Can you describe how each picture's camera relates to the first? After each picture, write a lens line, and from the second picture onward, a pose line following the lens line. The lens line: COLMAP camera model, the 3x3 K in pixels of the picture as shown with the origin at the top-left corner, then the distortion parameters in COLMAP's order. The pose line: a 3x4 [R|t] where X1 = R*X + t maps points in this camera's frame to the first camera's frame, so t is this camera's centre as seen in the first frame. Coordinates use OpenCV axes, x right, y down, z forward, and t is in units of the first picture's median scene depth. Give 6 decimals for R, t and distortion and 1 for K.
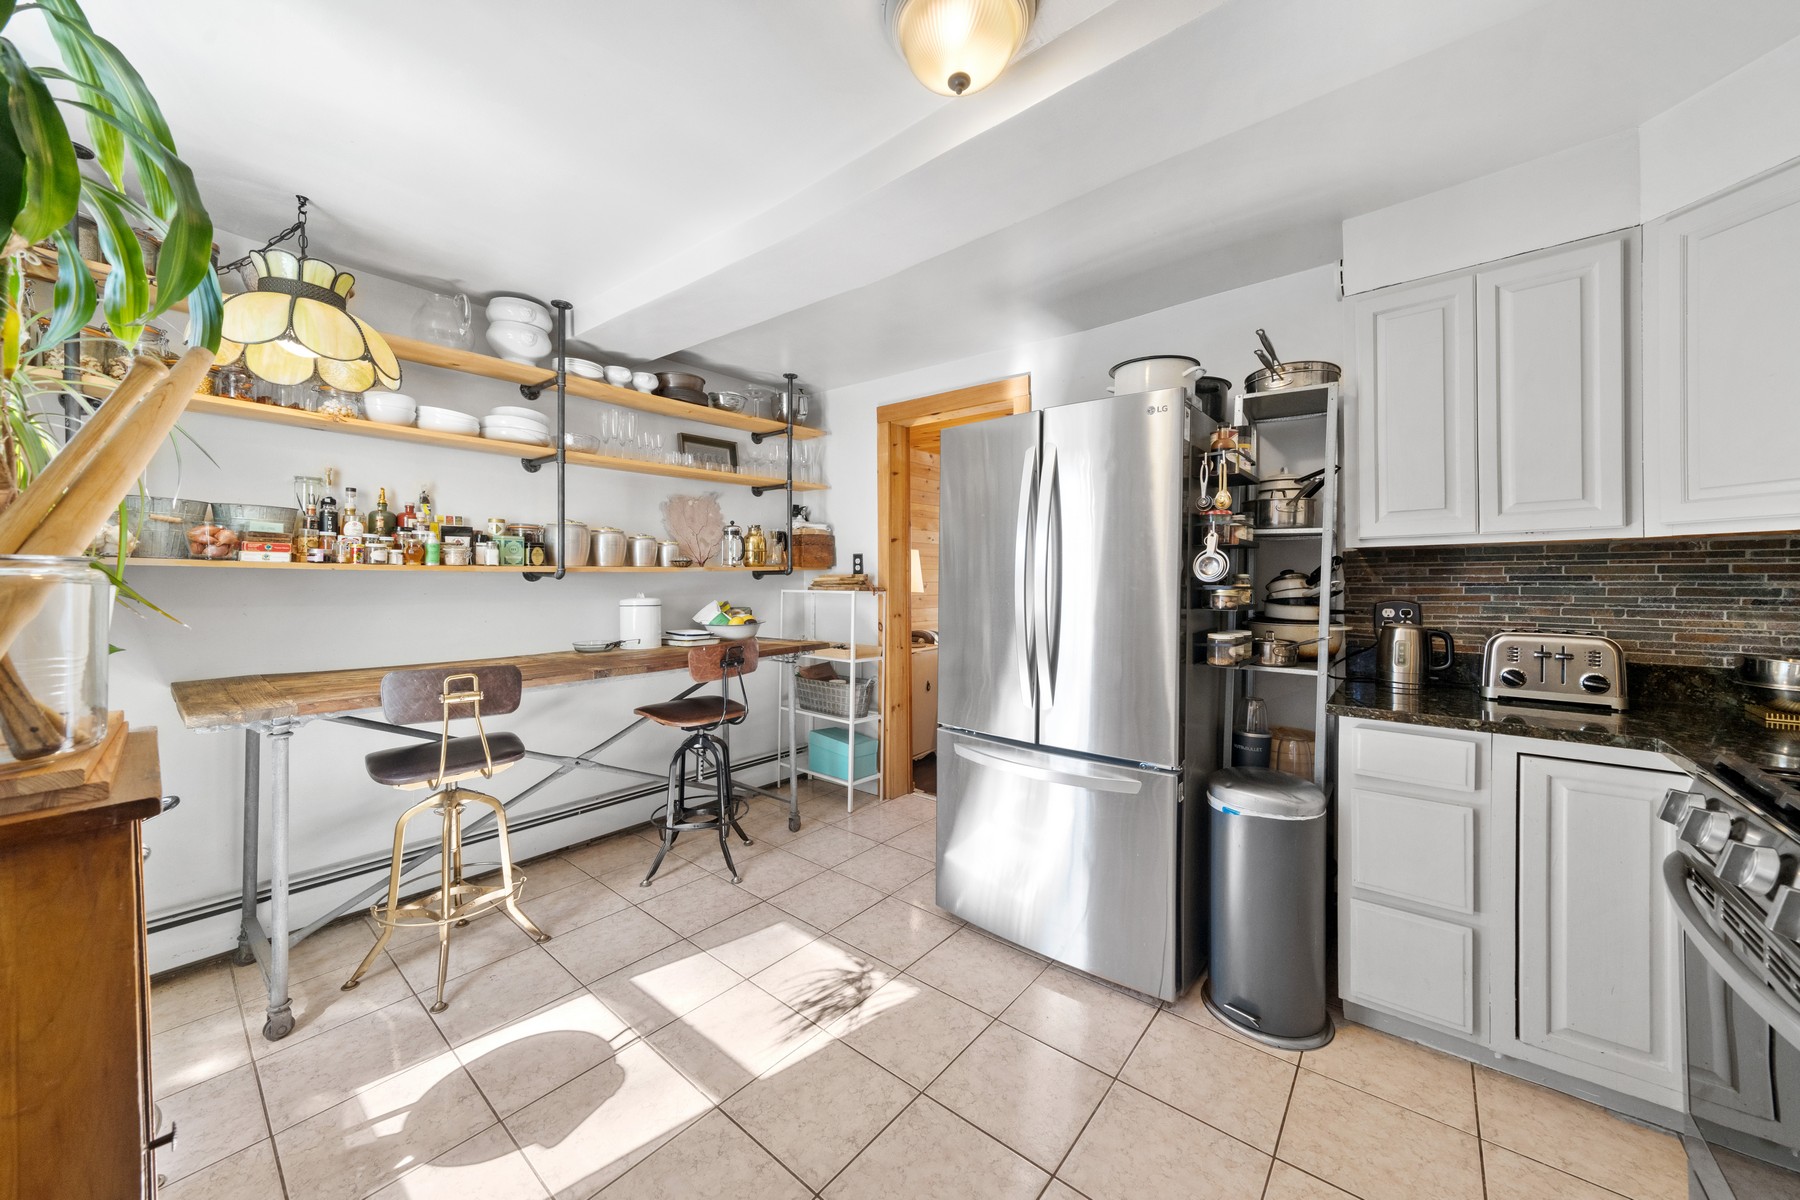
lens RADIAL K [[645.8, 0, 900.4], [0, 645.8, 609.6], [0, 0, 1]] dist [-0.002234, -0.000374]
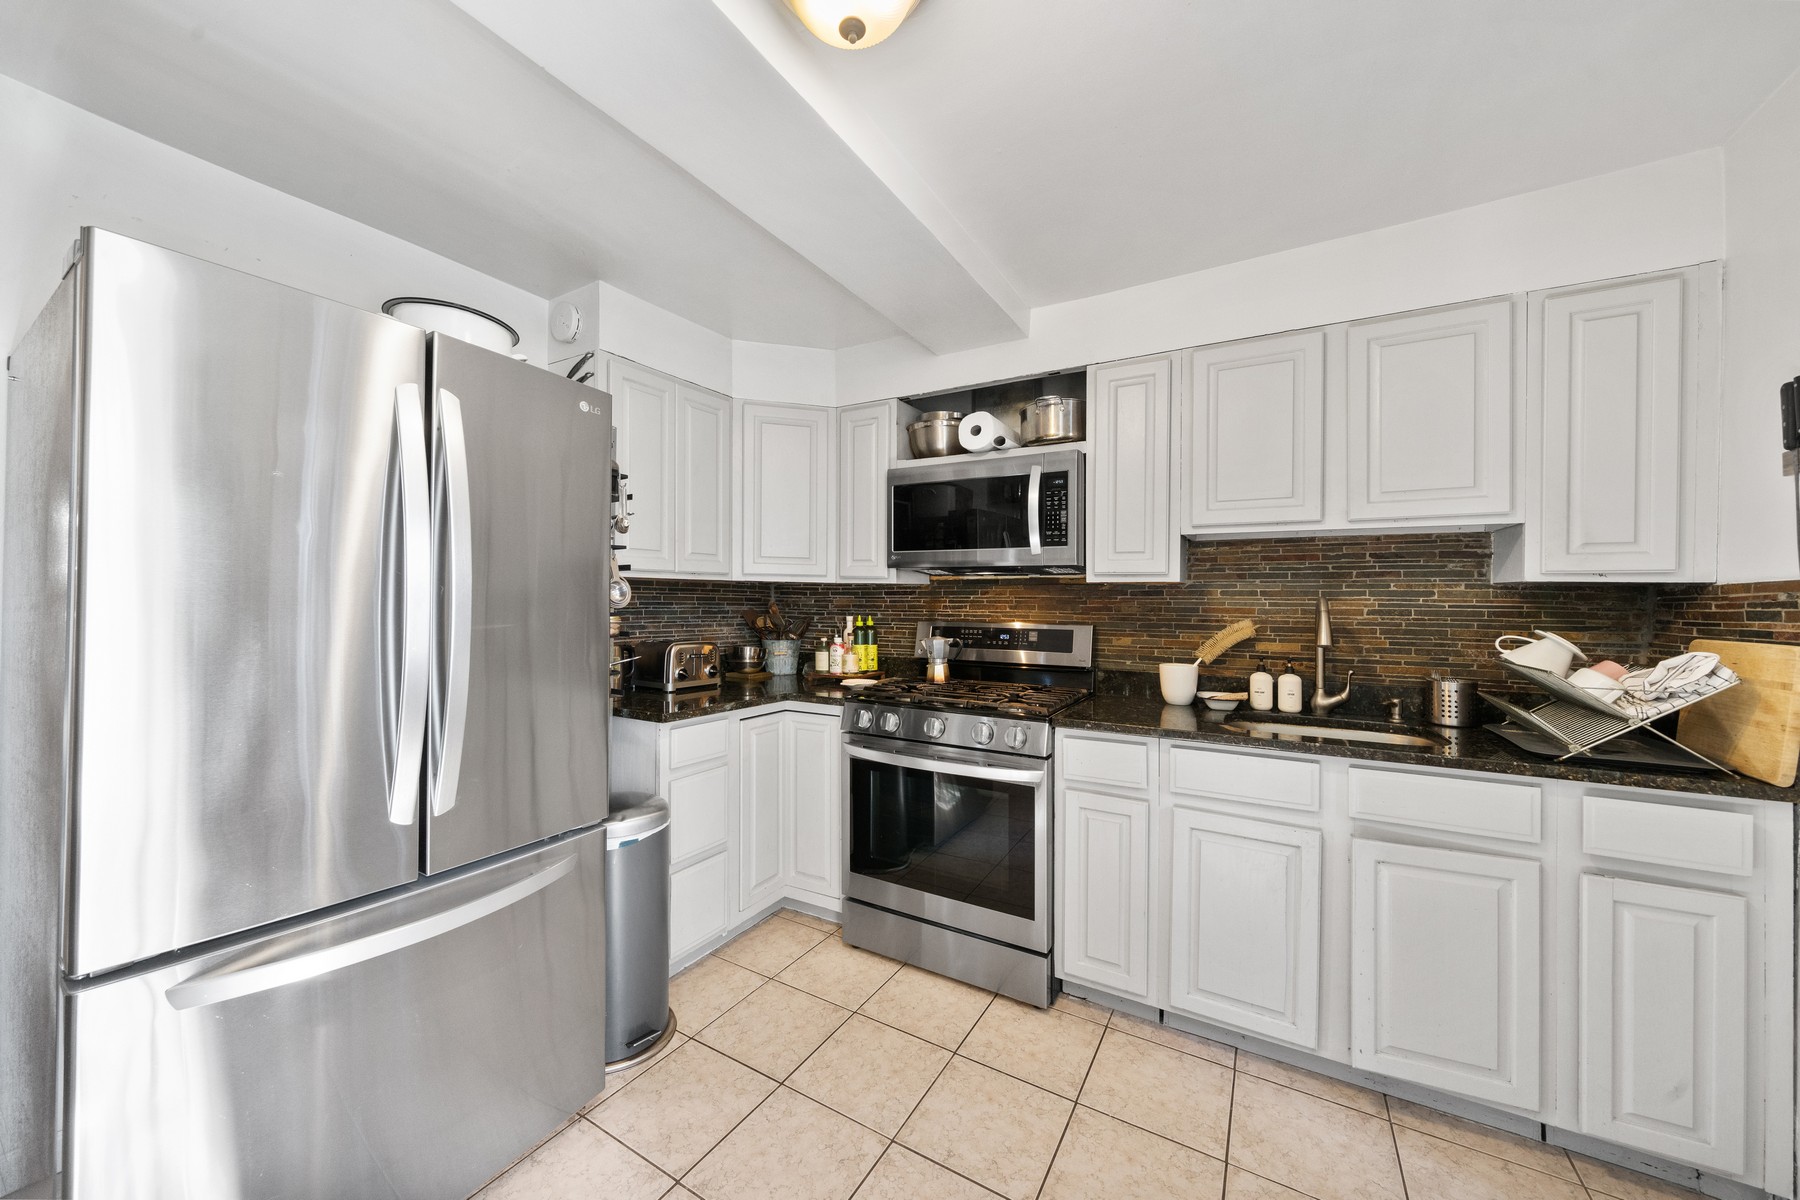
lens RADIAL K [[640.3, 0, 894.4], [0, 640.3, 593.2], [0, 0, 1]] dist [0.001380, 0.000022]
pose [[-0.159665, 0.019652, 0.986976, -0.510996], [0.031053, 0.999407, -0.014876, -0.036952], [-0.986683, 0.028273, -0.160181, 0.756344]]
